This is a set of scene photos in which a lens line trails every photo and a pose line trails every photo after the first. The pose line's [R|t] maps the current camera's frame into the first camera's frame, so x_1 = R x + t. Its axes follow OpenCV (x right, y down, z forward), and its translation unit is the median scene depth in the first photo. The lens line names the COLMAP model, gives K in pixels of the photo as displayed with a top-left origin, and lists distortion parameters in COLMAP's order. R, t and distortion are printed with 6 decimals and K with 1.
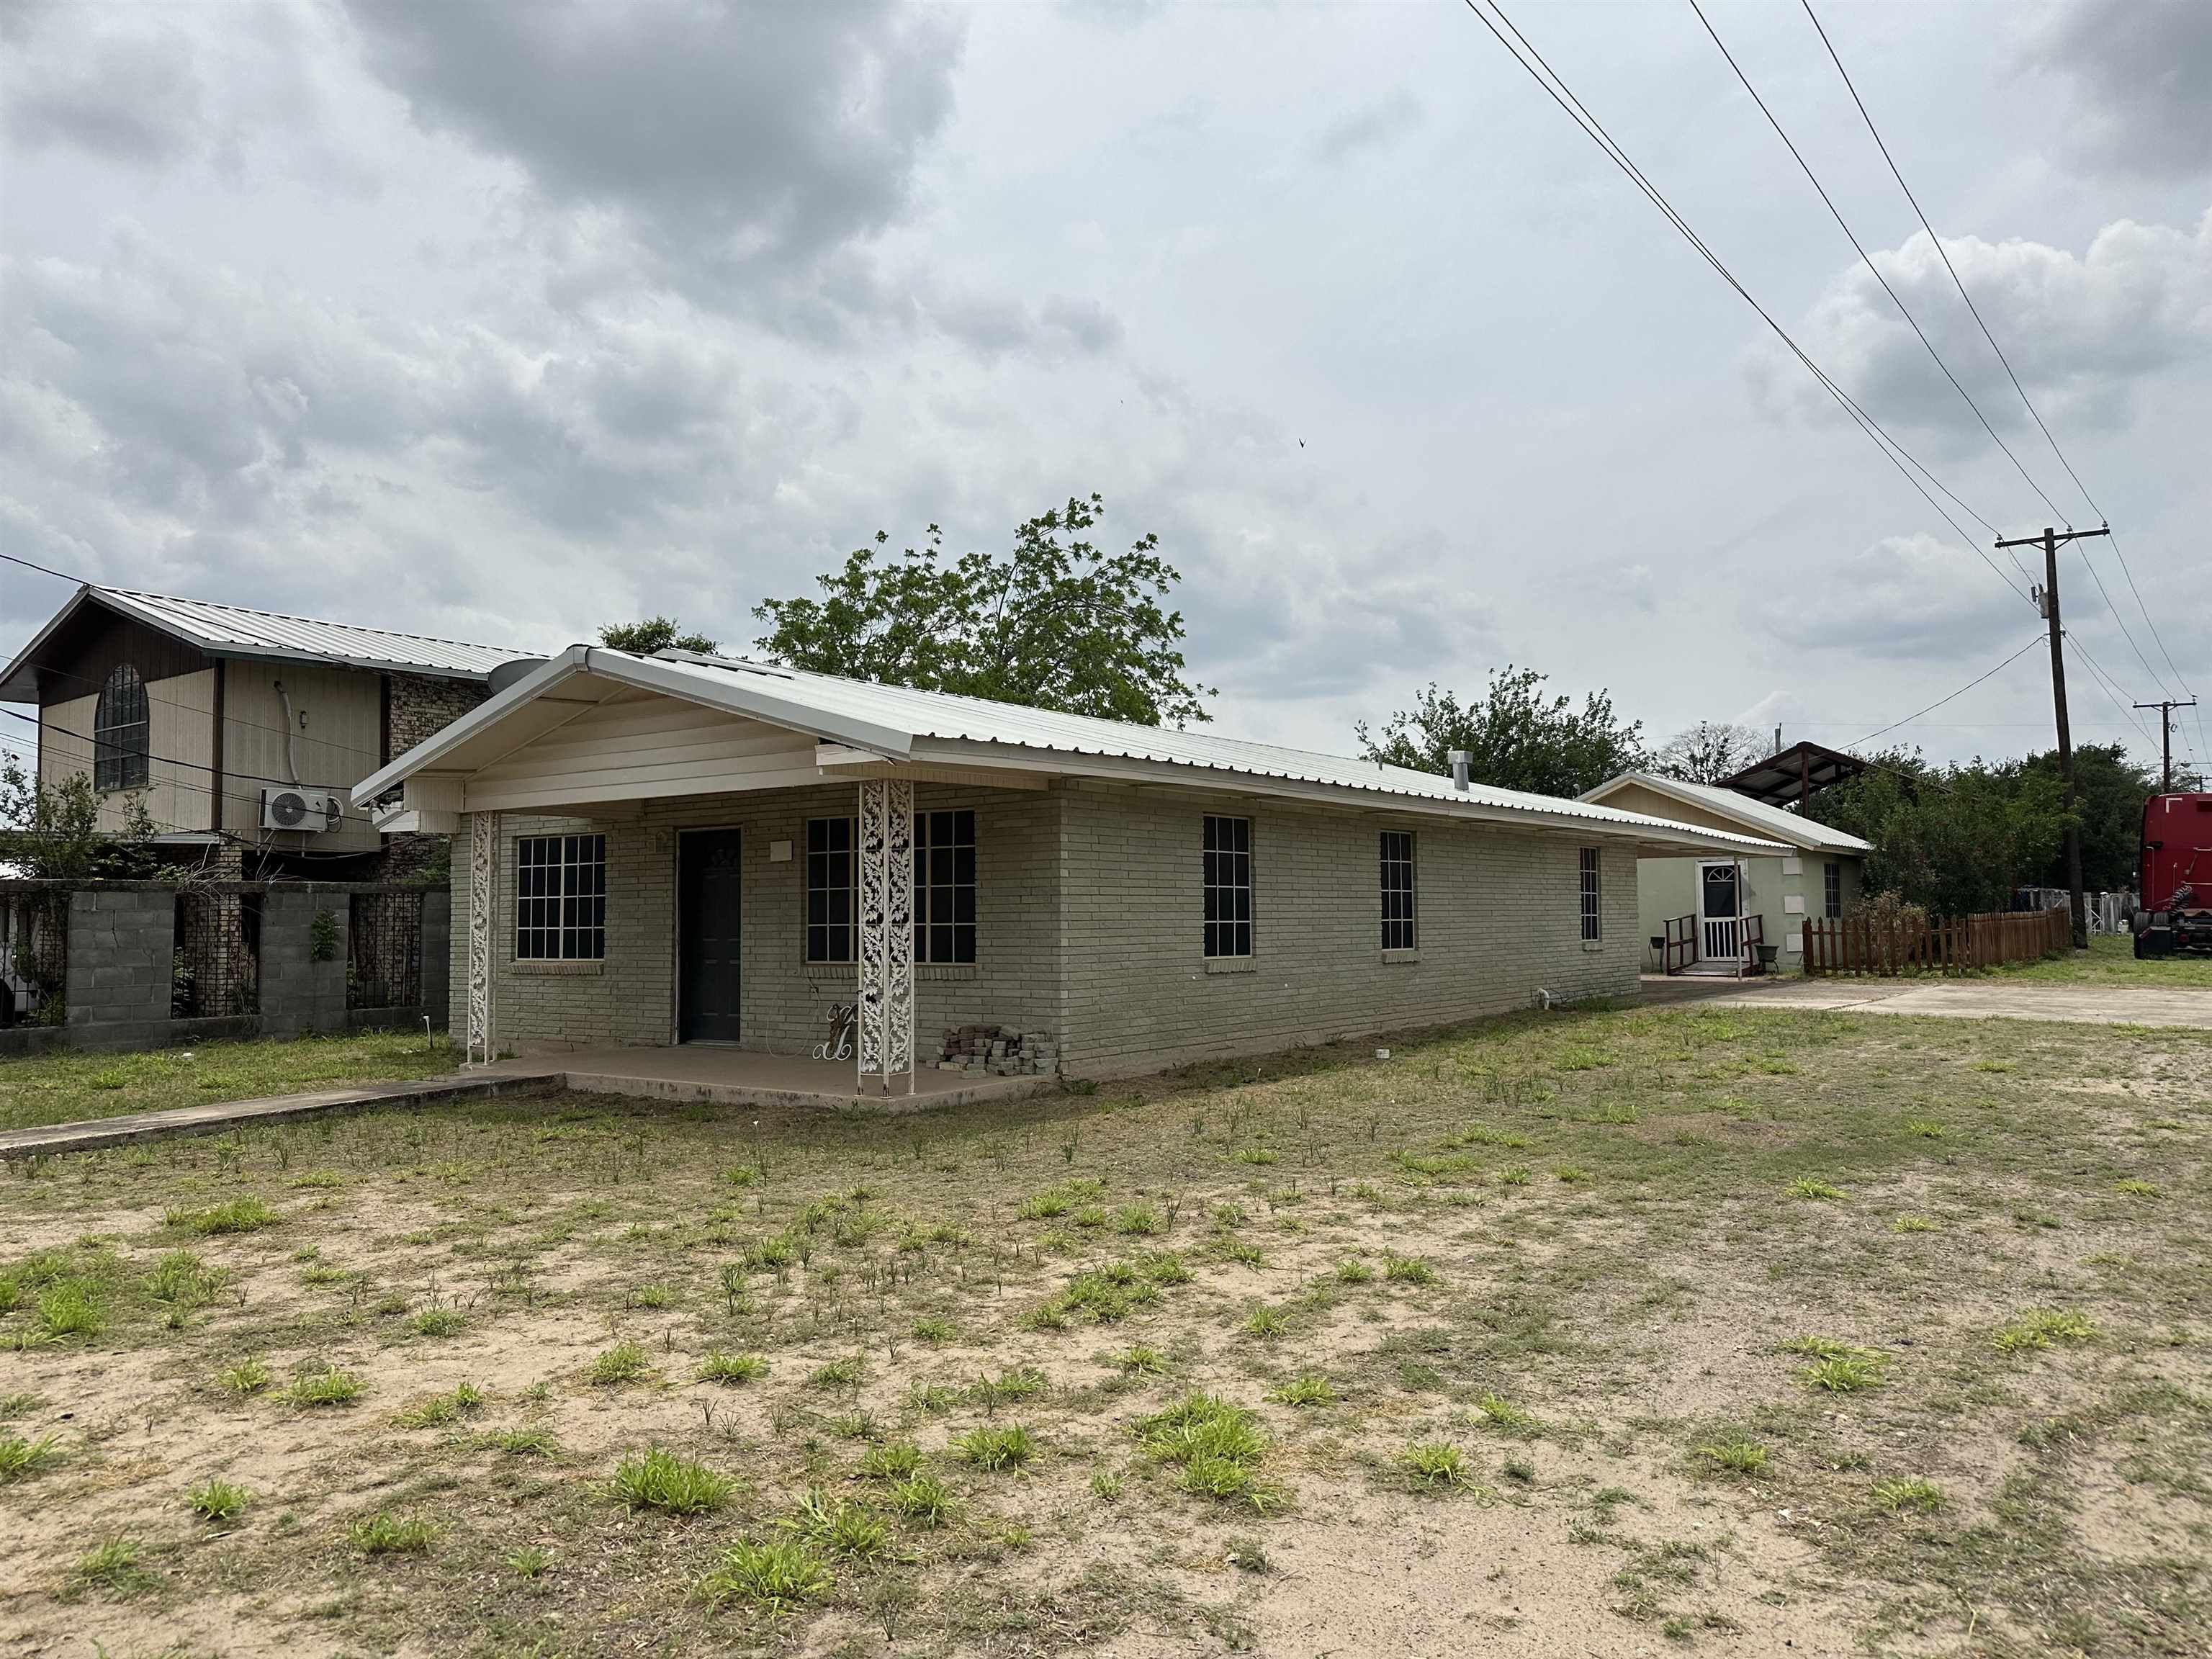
lens RADIAL K [[1546.6, 0, 1111.2], [0, 1546.6, 823.4], [0, 0, 1]] dist [-0.001203, -0.003077]
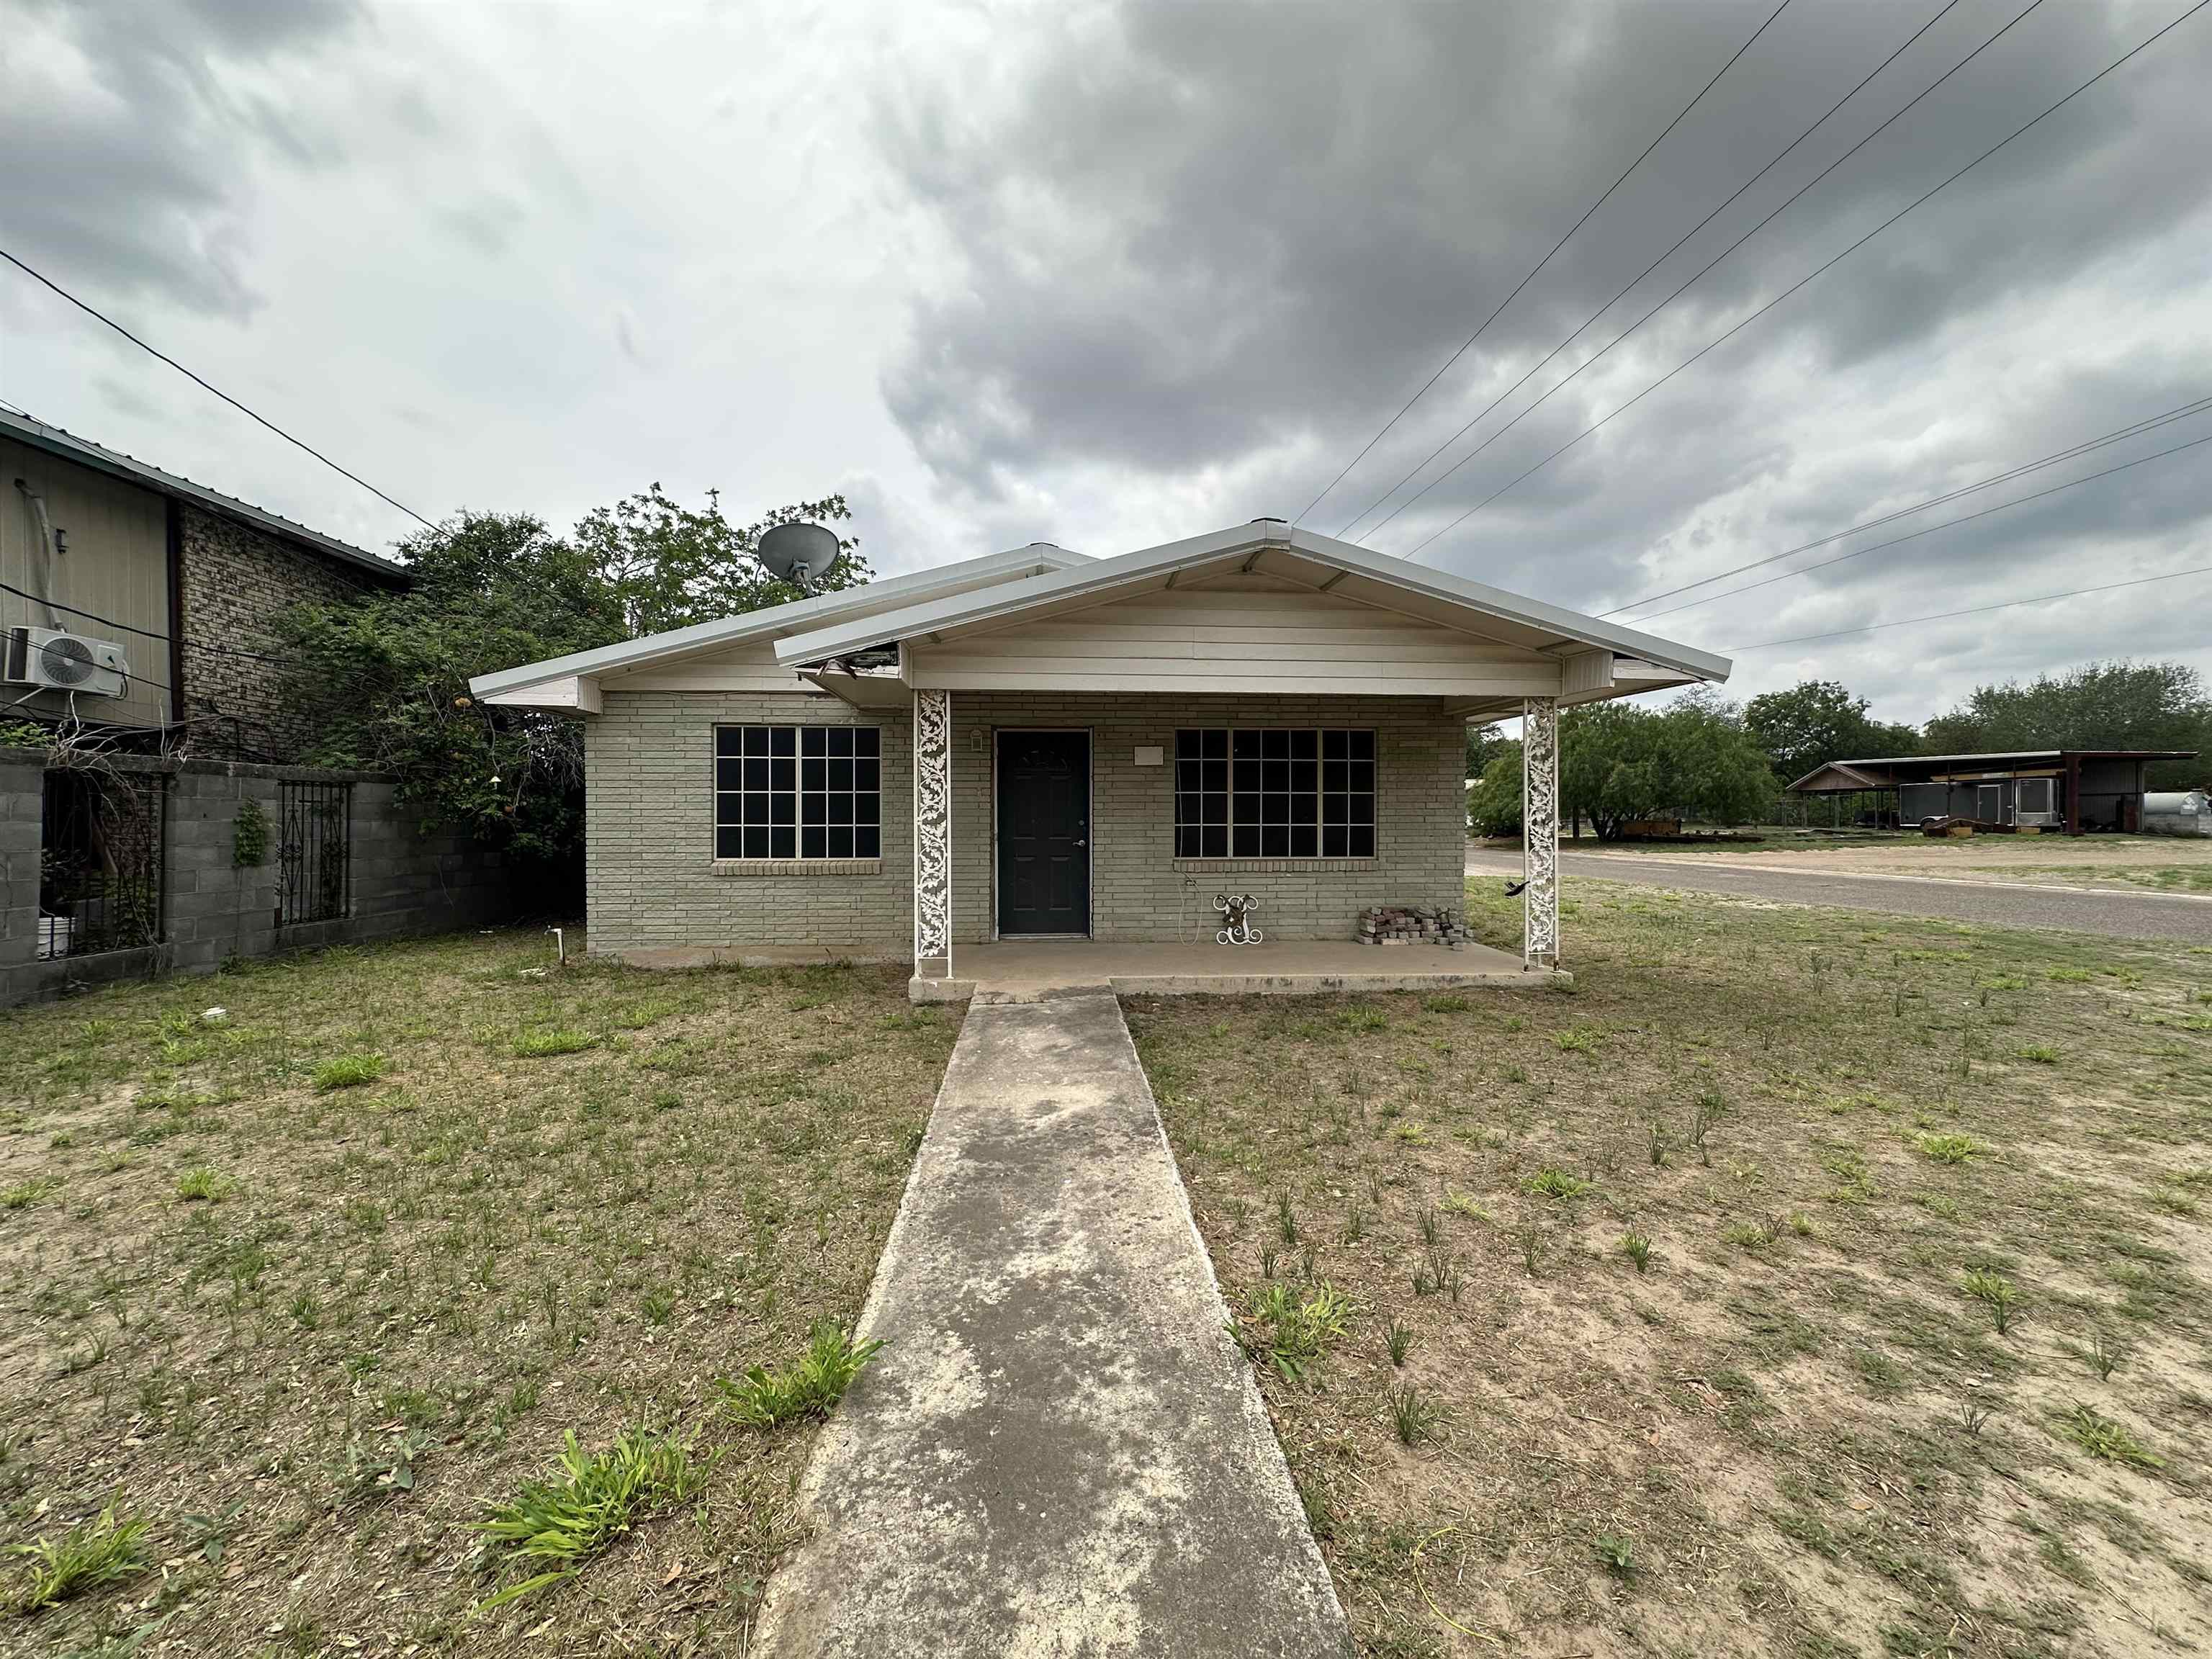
lens RADIAL K [[893.5, 0, 1097.3], [0, 893.5, 823.8], [0, 0, 1]] dist [0.002298, 0.000131]
pose [[0.769030, 0.010824, 0.639121, -0.602753], [-0.046434, 0.998161, 0.038968, 0.040047], [-0.637524, -0.059644, 0.768119, 0.507563]]
